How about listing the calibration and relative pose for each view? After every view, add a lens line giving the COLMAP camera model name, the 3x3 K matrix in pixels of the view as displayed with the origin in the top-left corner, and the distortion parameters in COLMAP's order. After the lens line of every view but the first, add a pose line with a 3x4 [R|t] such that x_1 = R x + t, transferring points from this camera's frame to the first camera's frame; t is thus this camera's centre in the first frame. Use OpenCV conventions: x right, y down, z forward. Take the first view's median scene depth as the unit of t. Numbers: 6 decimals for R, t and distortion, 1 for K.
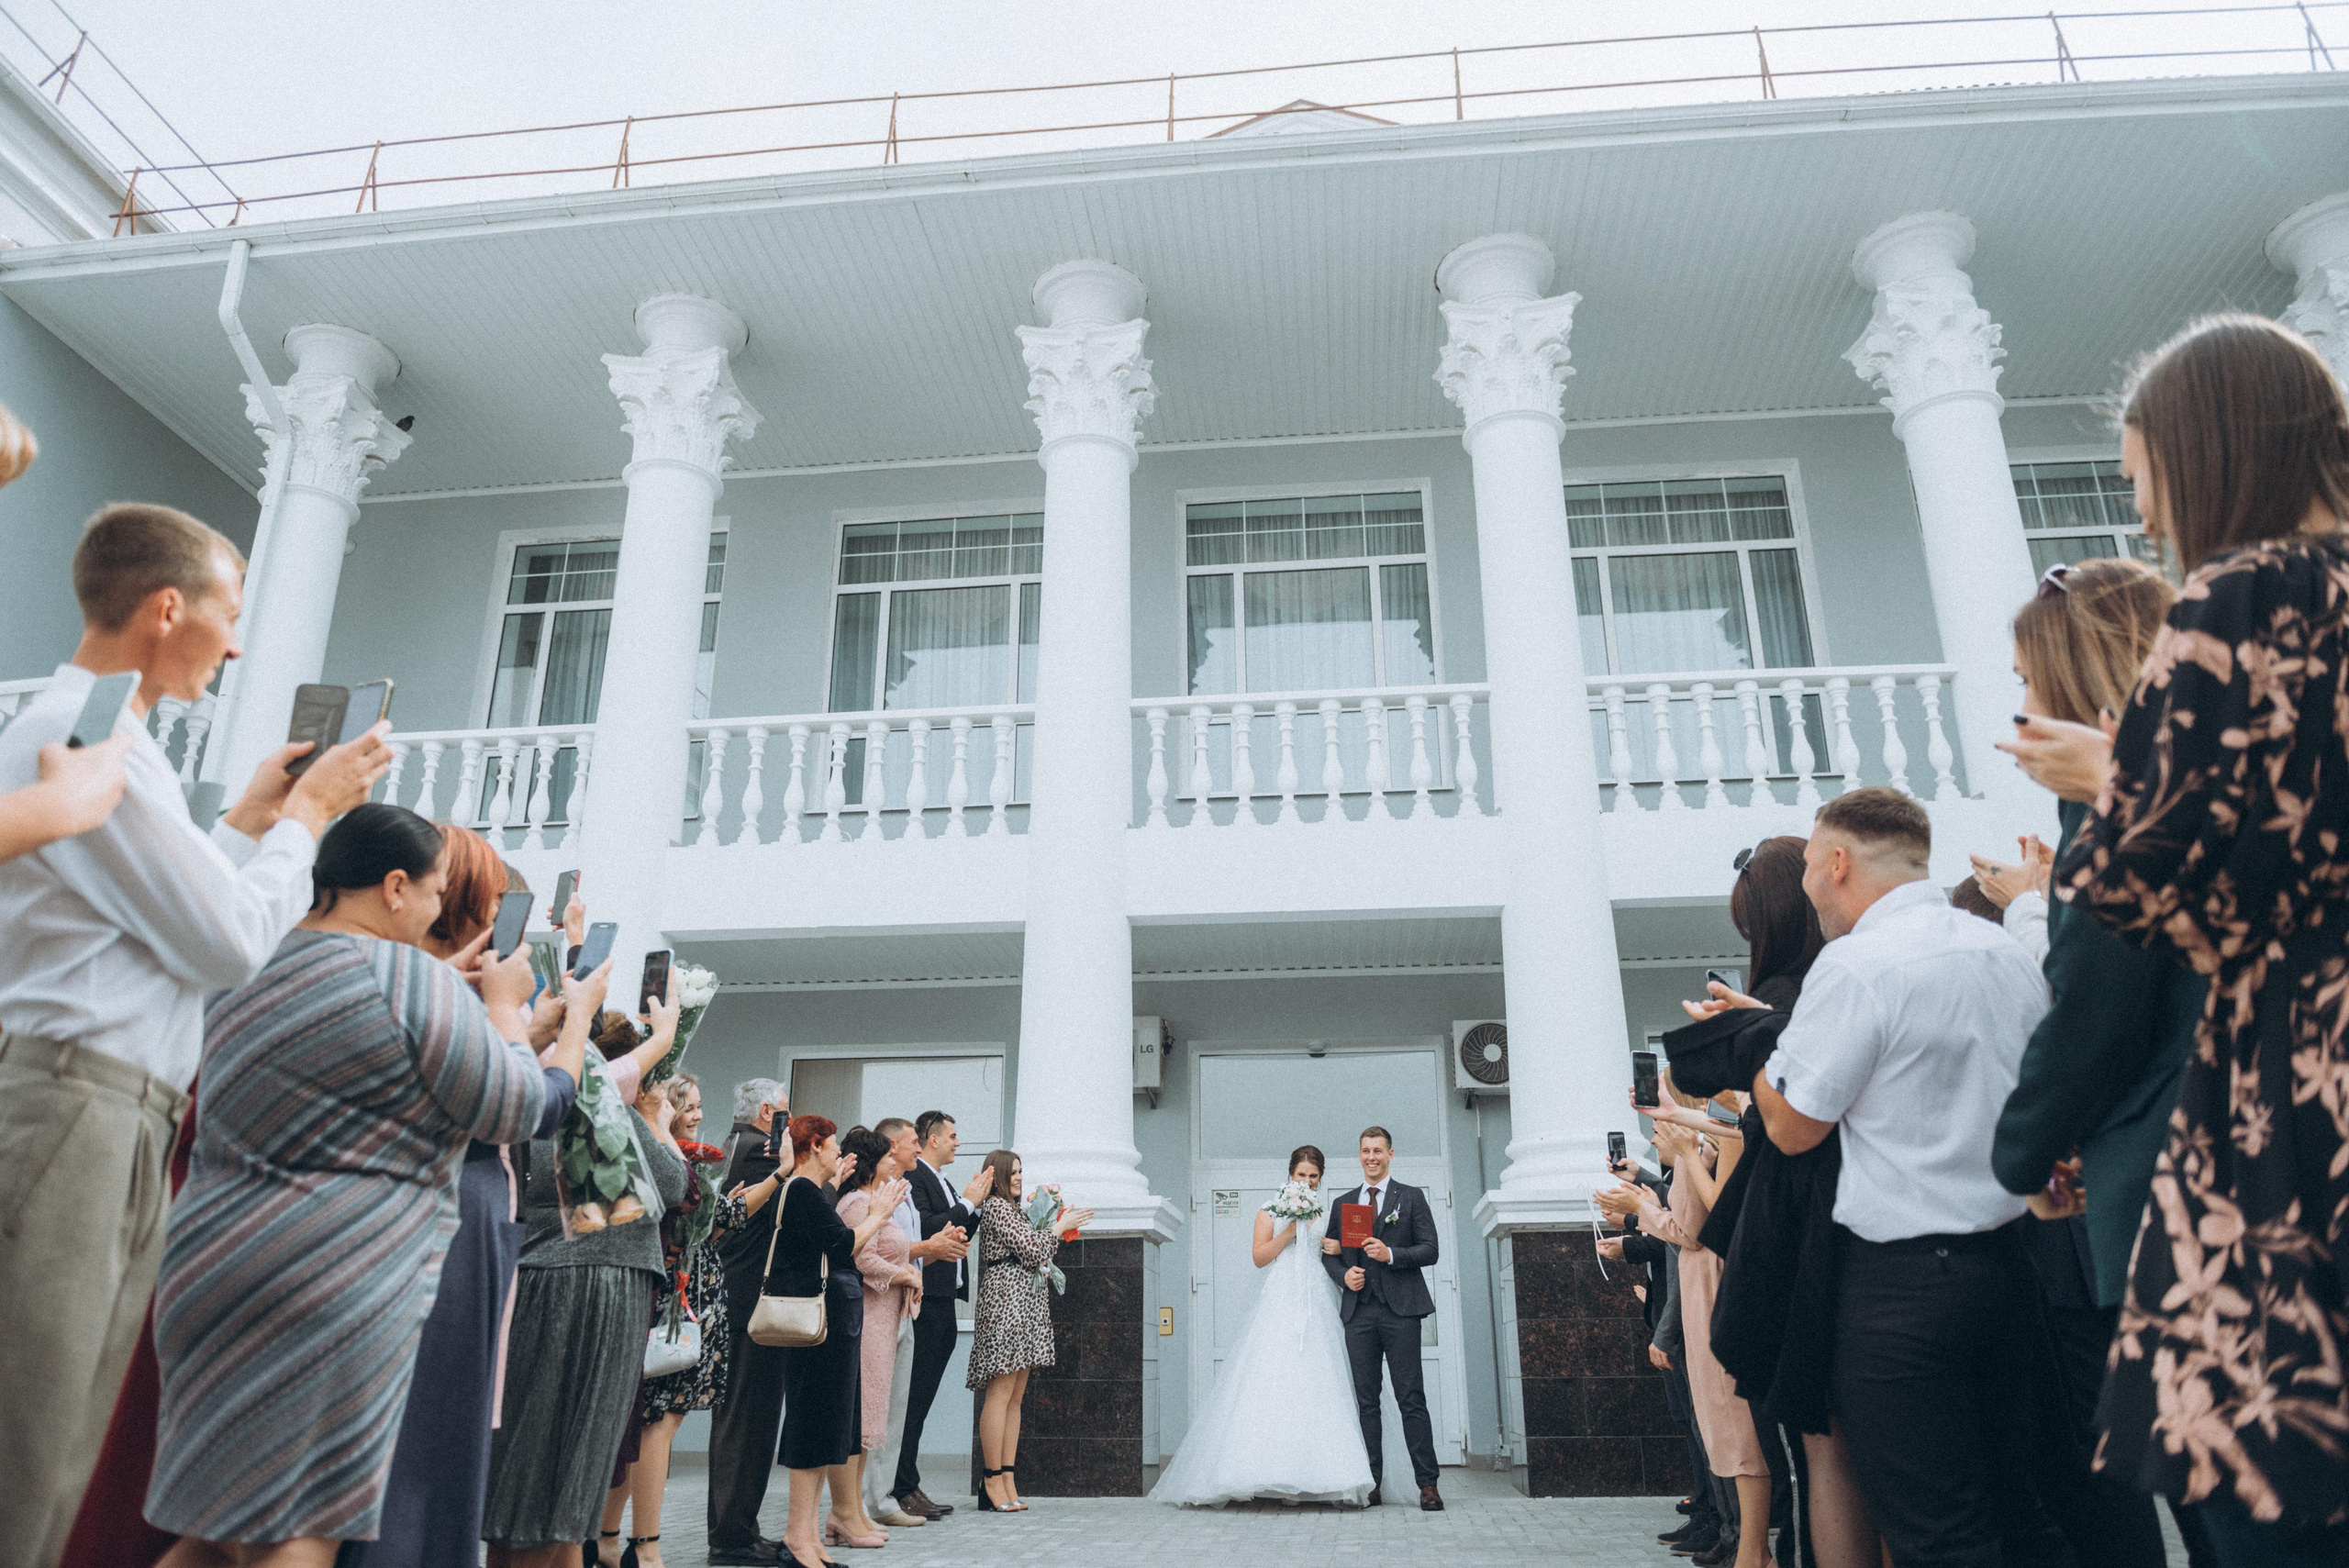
lens RADIAL K [[1604.4, 0, 1179.3], [0, 1604.4, 778.7], [0, 0, 1]] dist [-0.038346, -0.006975]
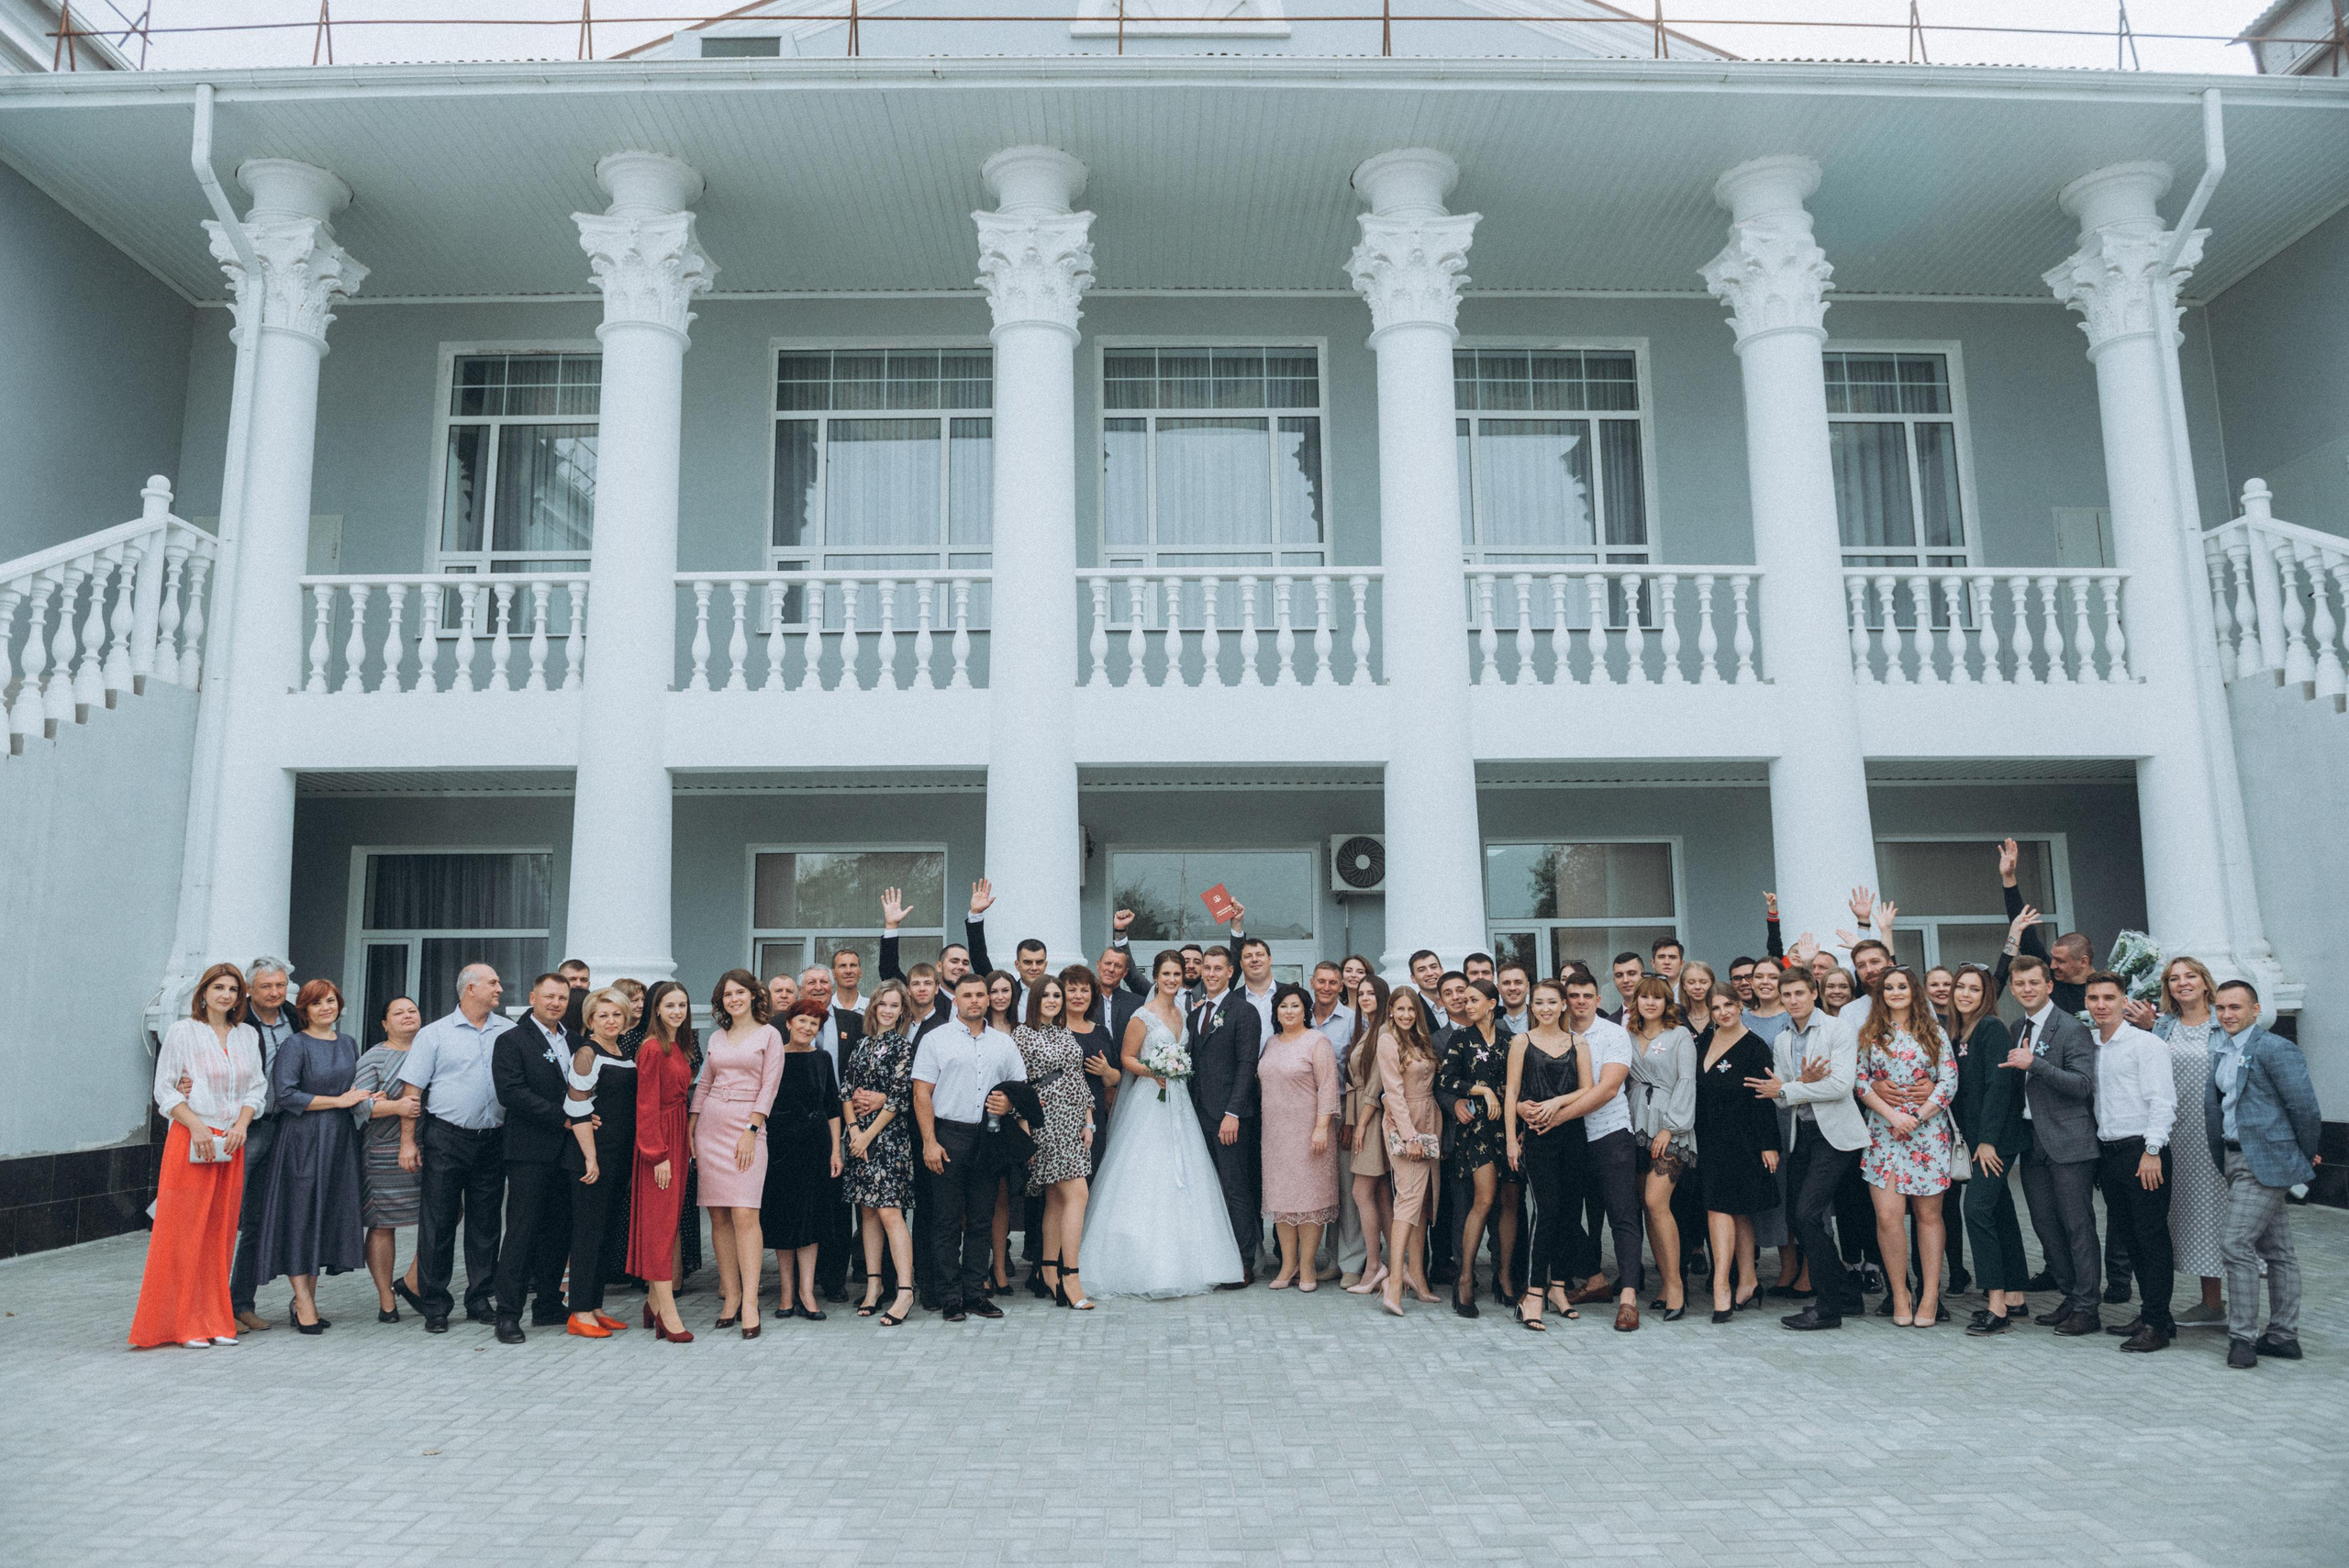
lens RADIAL K [[1604.4, 0, 1173.9], [0, 1604.4, 775.1], [0, 0, 1]] dist [-0.038346, -0.006975]
pose [[0.992429, 0.011460, 0.122287, -0.093371], [-0.036375, 0.978397, 0.203512, -0.132536], [-0.117313, -0.206419, 0.971406, -0.144157]]
